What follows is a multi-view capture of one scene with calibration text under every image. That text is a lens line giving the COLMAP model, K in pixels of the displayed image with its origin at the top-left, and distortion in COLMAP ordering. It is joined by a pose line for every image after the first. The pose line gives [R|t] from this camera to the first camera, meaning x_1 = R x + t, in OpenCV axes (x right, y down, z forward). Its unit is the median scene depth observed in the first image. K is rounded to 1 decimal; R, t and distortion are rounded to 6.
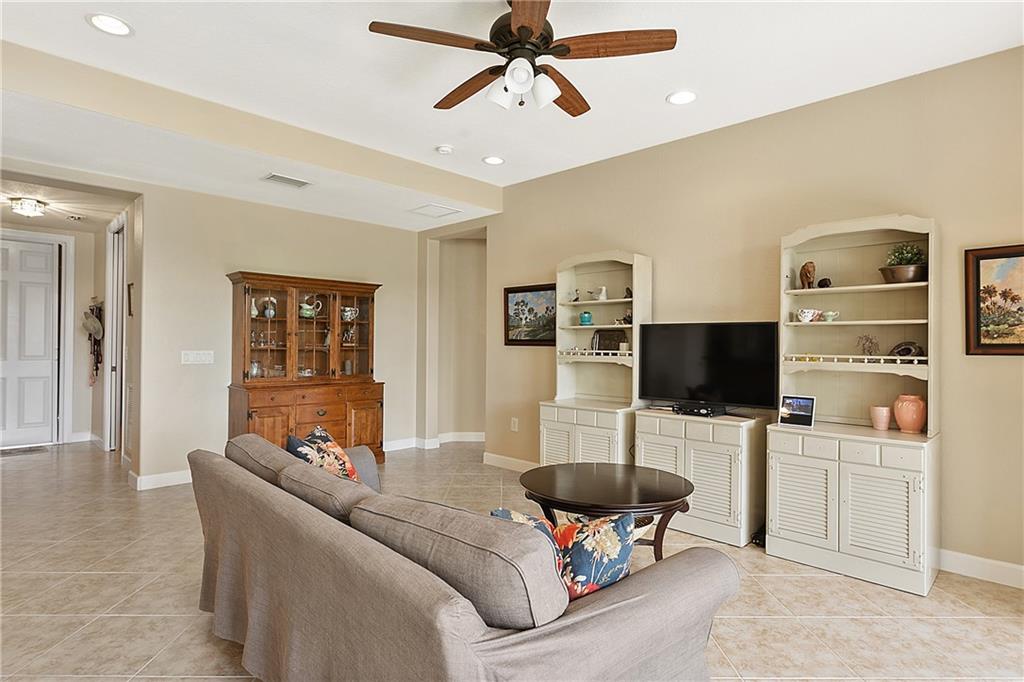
lens RADIAL K [[533.7, 0, 526.6], [0, 533.7, 344.3], [0, 0, 1]] dist [-0.006829, 0.003852]
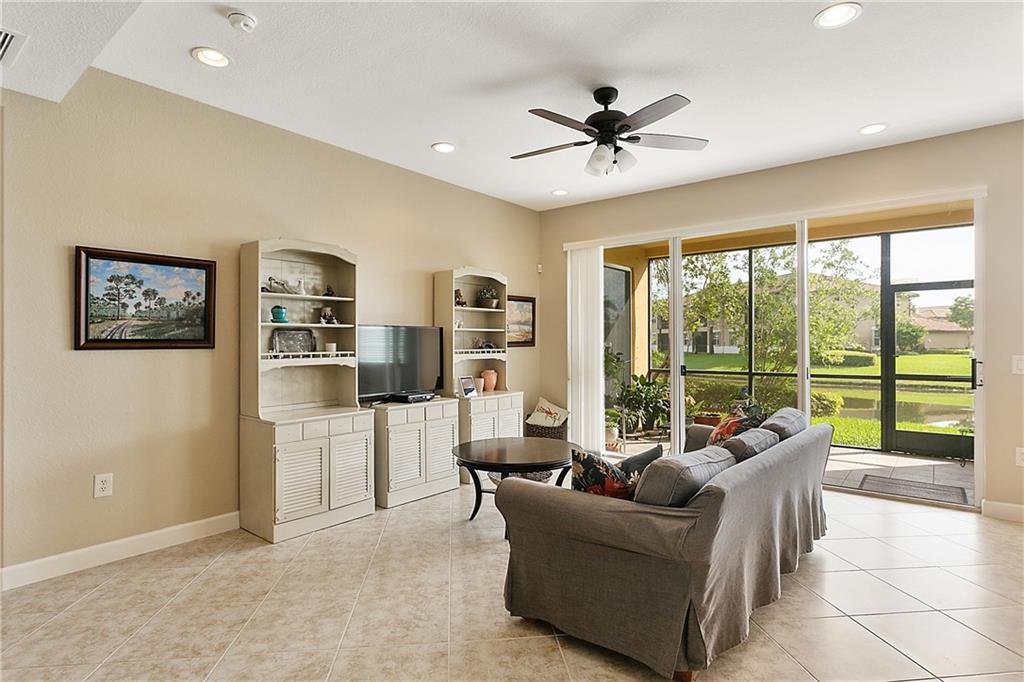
lens RADIAL K [[533.7, 0, 521.9], [0, 533.7, 342.9], [0, 0, 1]] dist [-0.006829, 0.003852]
pose [[-0.081538, -0.008028, 0.996638, -0.873866], [0.005543, 0.999948, 0.008508, -0.010625], [-0.996655, 0.006219, -0.081489, 0.819086]]
